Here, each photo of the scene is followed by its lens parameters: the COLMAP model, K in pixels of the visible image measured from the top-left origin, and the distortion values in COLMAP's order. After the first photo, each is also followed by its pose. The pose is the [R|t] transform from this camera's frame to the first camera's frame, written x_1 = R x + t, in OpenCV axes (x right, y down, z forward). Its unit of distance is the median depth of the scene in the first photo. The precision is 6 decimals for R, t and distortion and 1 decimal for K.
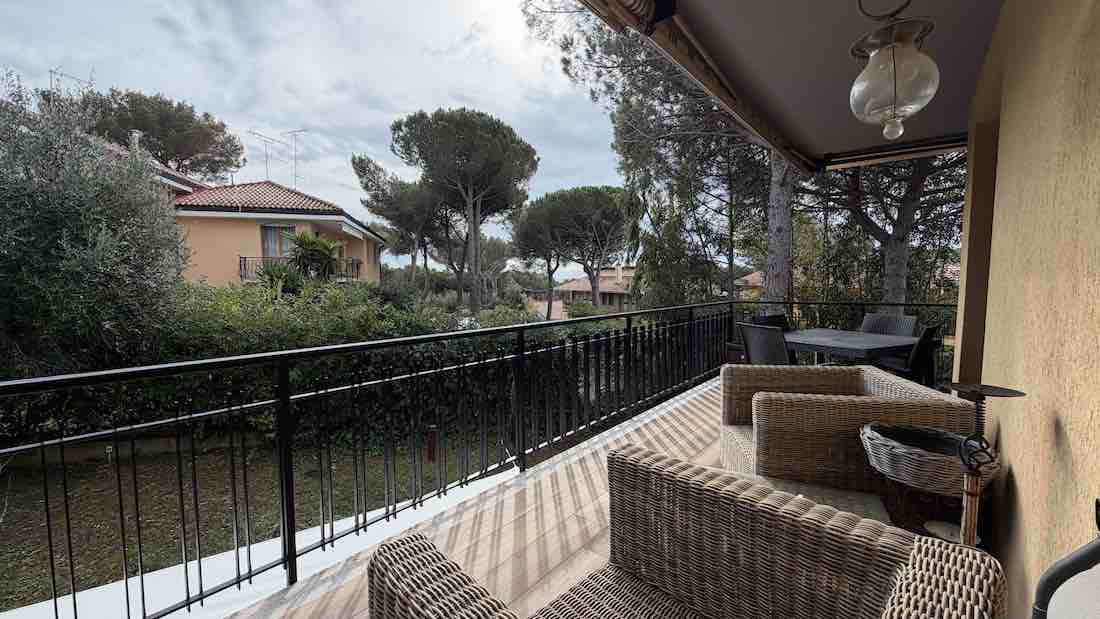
lens RADIAL K [[434.1, 0, 547.1], [0, 434.1, 310.8], [0, 0, 1]] dist [0.000519, -0.000006]
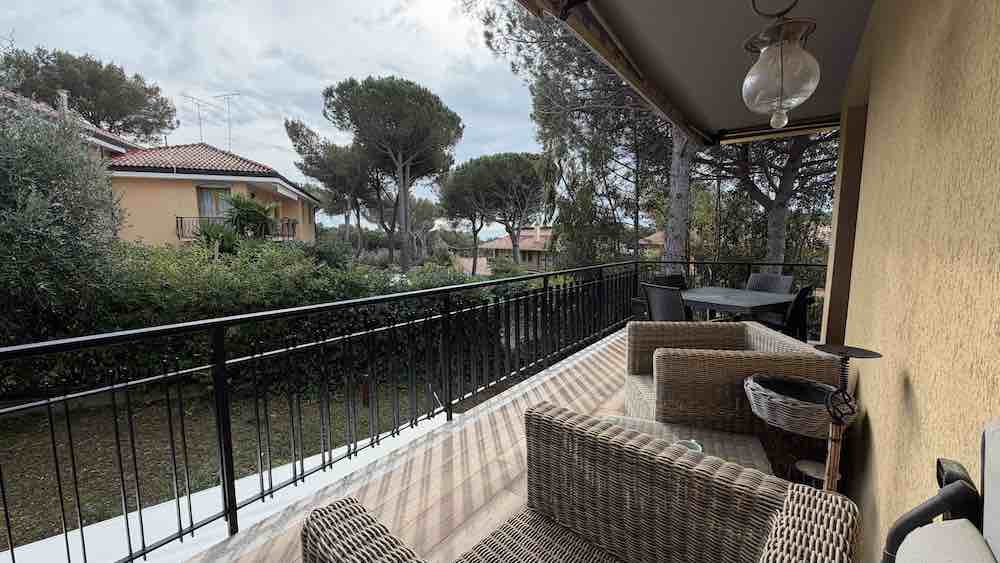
lens RADIAL K [[394.6, 0, 496.9], [0, 394.6, 282.4], [0, 0, 1]] dist [0.000519, -0.000006]
pose [[0.998082, -0.005492, 0.061668, 0.001128], [0.002971, 0.999159, 0.040898, -0.005803], [-0.061840, -0.040636, 0.997258, 0.002210]]
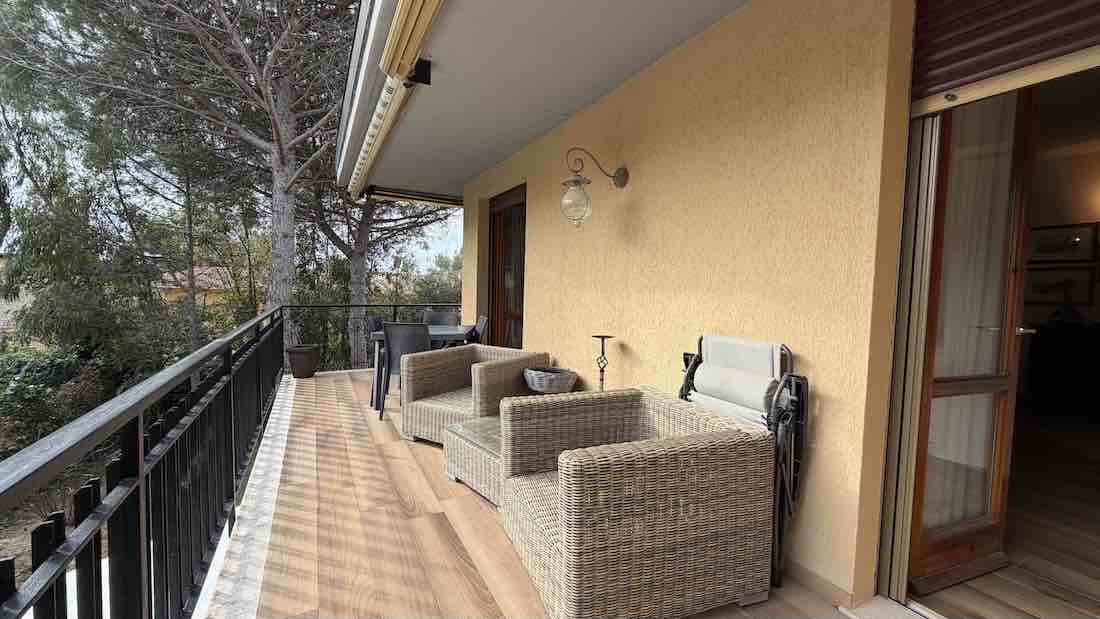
lens RADIAL K [[434.1, 0, 550.2], [0, 434.1, 311.3], [0, 0, 1]] dist [0.000519, -0.000006]
pose [[0.361561, -0.034937, 0.931694, -0.168159], [0.043308, 0.998848, 0.020649, -0.002078], [-0.931342, 0.032883, 0.362657, 0.042154]]
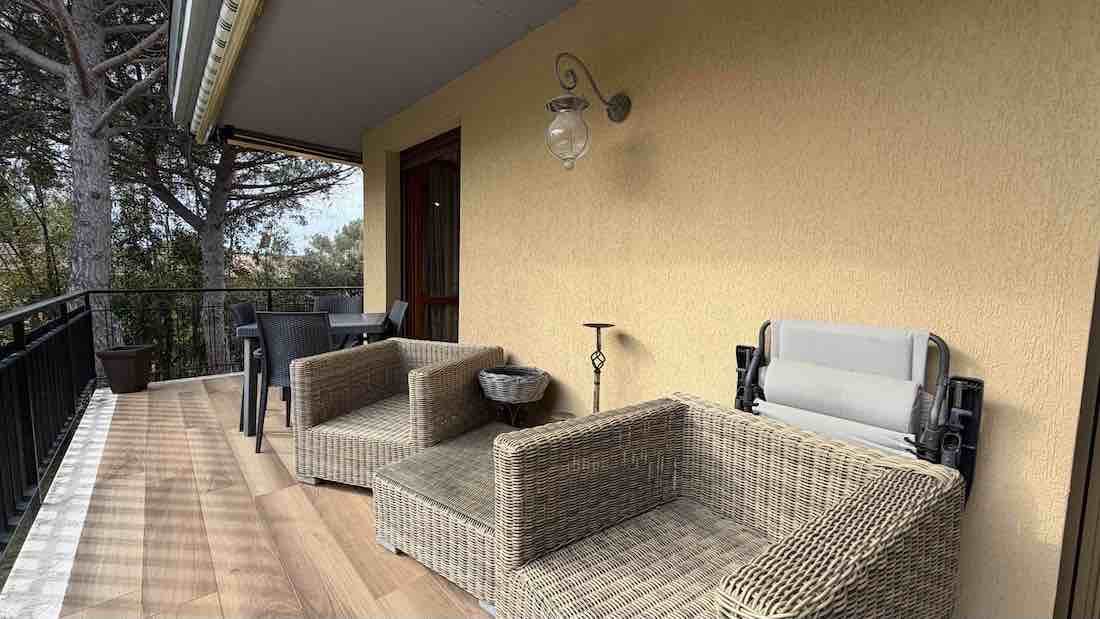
lens RADIAL K [[434.1, 0, 548.2], [0, 434.1, 310.0], [0, 0, 1]] dist [0.000519, -0.000006]
pose [[0.131867, -0.072331, 0.988625, -0.098575], [0.050529, 0.996528, 0.066169, -0.000386], [-0.989979, 0.041229, 0.135064, 0.111169]]
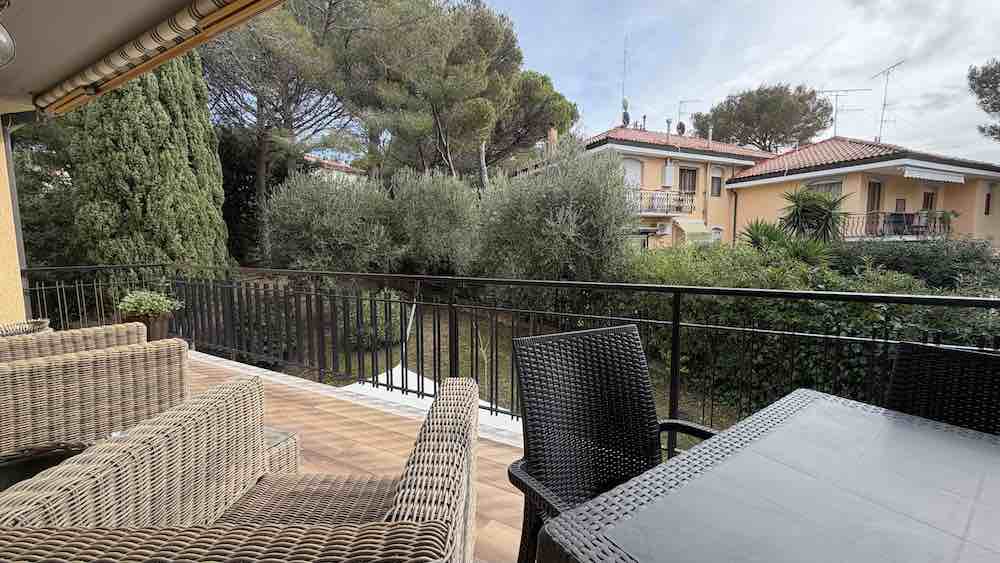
lens RADIAL K [[394.6, 0, 497.9], [0, 394.6, 281.8], [0, 0, 1]] dist [0.000519, -0.000006]
pose [[0.187741, 0.093634, -0.977745, 0.246049], [-0.059307, 0.994710, 0.083871, -0.011539], [0.980427, 0.042241, 0.192301, 0.236388]]
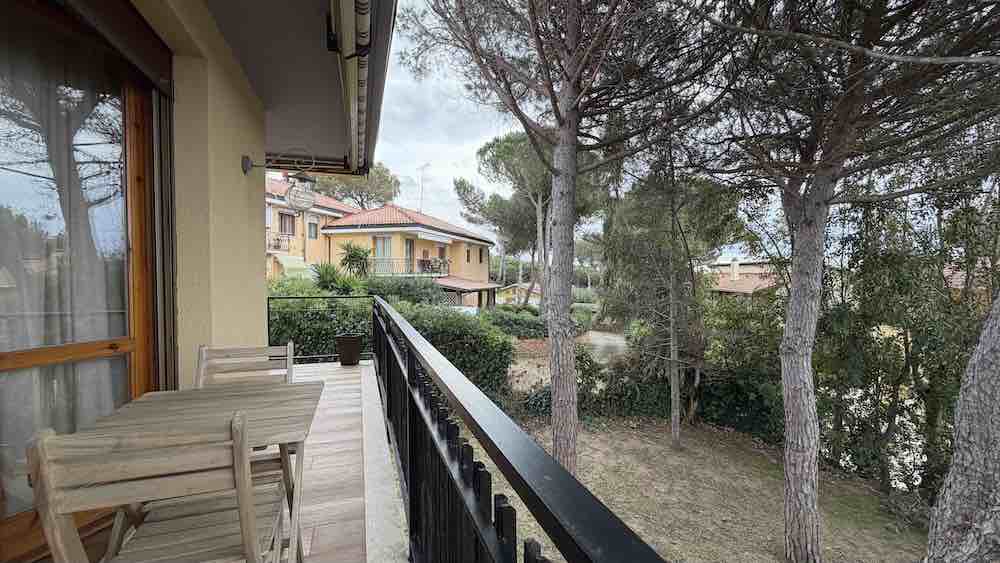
lens RADIAL K [[394.6, 0, 497.4], [0, 394.6, 286.5], [0, 0, 1]] dist [0.000519, -0.000006]
pose [[0.862252, 0.020108, -0.506080, 0.688470], [-0.042788, 0.998532, -0.033227, -0.011043], [0.504669, 0.050304, 0.861846, 0.168063]]
